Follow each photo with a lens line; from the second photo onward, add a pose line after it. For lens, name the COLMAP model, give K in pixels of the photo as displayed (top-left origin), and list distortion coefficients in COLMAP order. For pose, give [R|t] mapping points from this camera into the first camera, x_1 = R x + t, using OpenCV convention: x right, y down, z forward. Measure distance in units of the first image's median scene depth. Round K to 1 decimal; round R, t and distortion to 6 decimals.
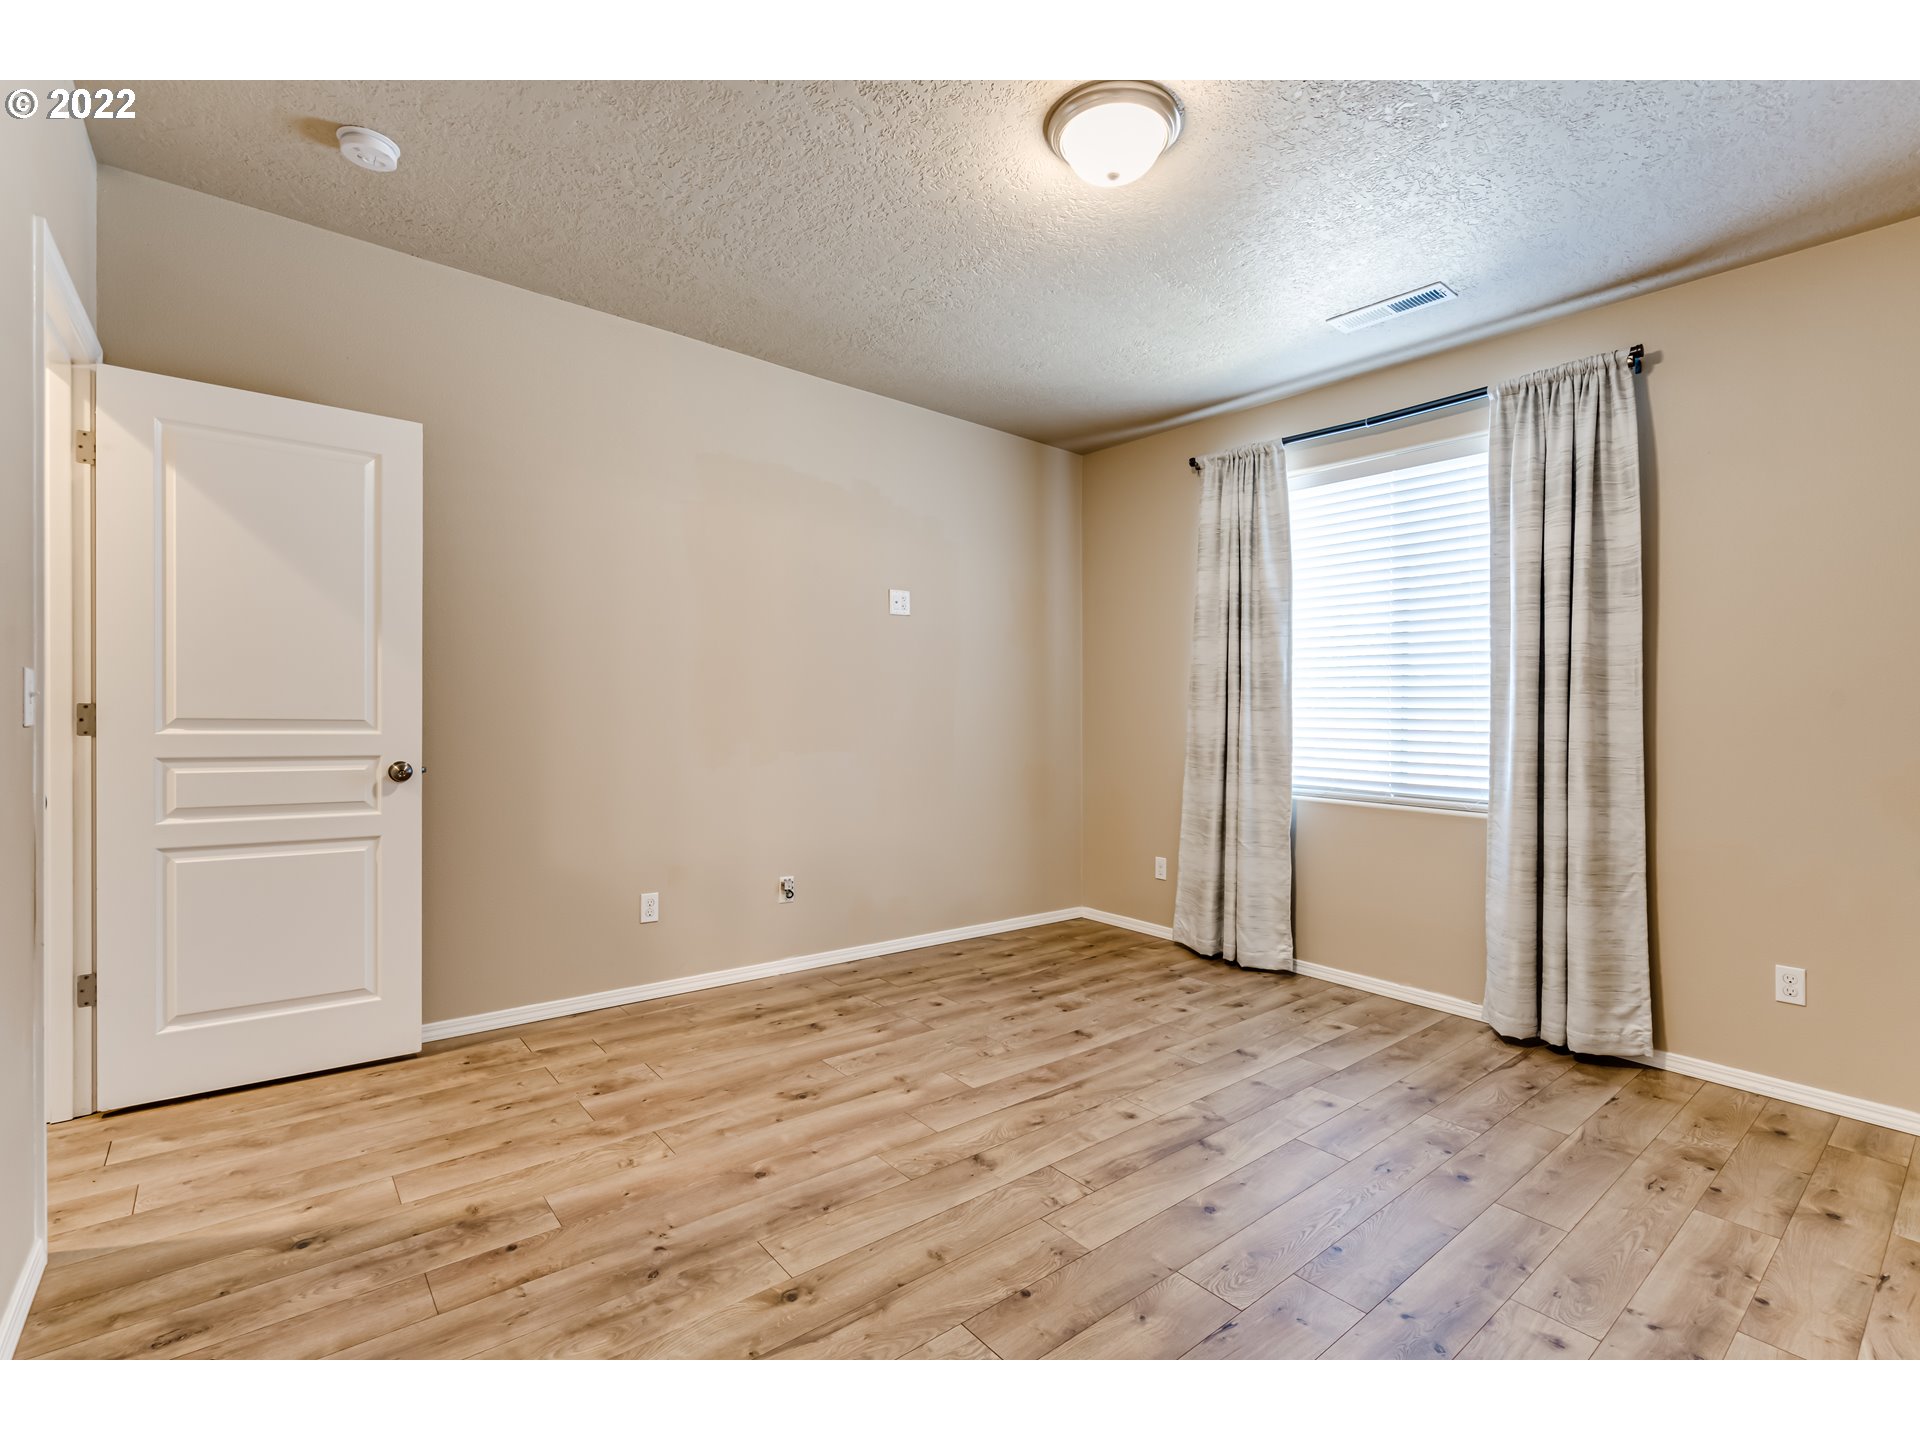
lens RADIAL K [[885.1, 0, 957.2], [0, 885.1, 716.0], [0, 0, 1]] dist [-0.005766, 0.002336]
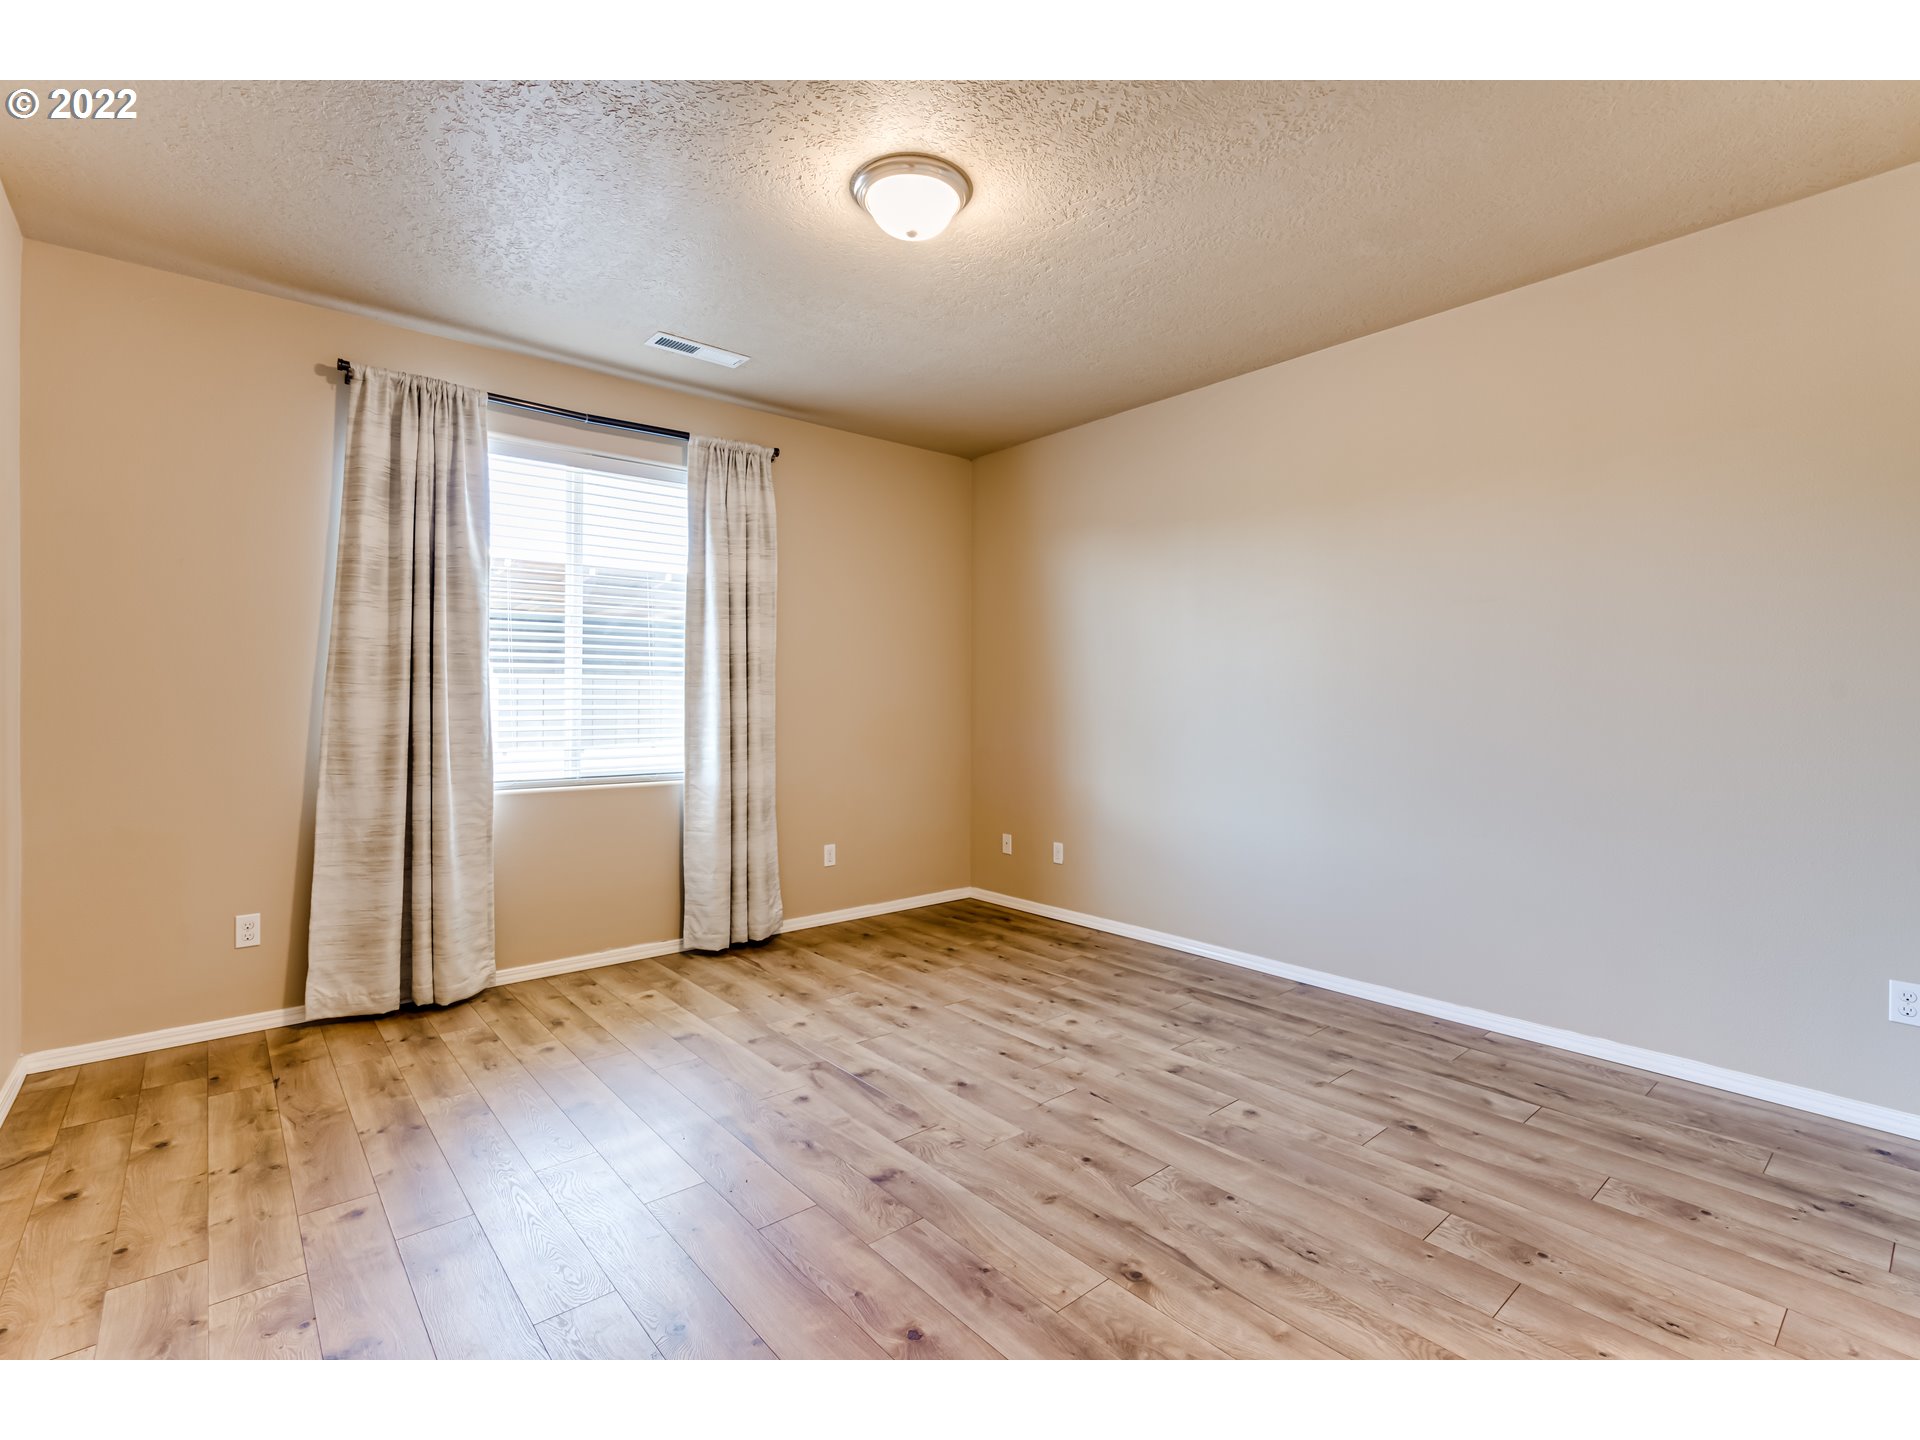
lens RADIAL K [[885.1, 0, 971.0], [0, 885.1, 685.7], [0, 0, 1]] dist [-0.005766, 0.002336]
pose [[-0.031994, -0.001500, 0.999487, -0.768958], [0.002766, 0.999995, 0.001590, -0.025439], [-0.999484, 0.002815, -0.031990, 0.770976]]
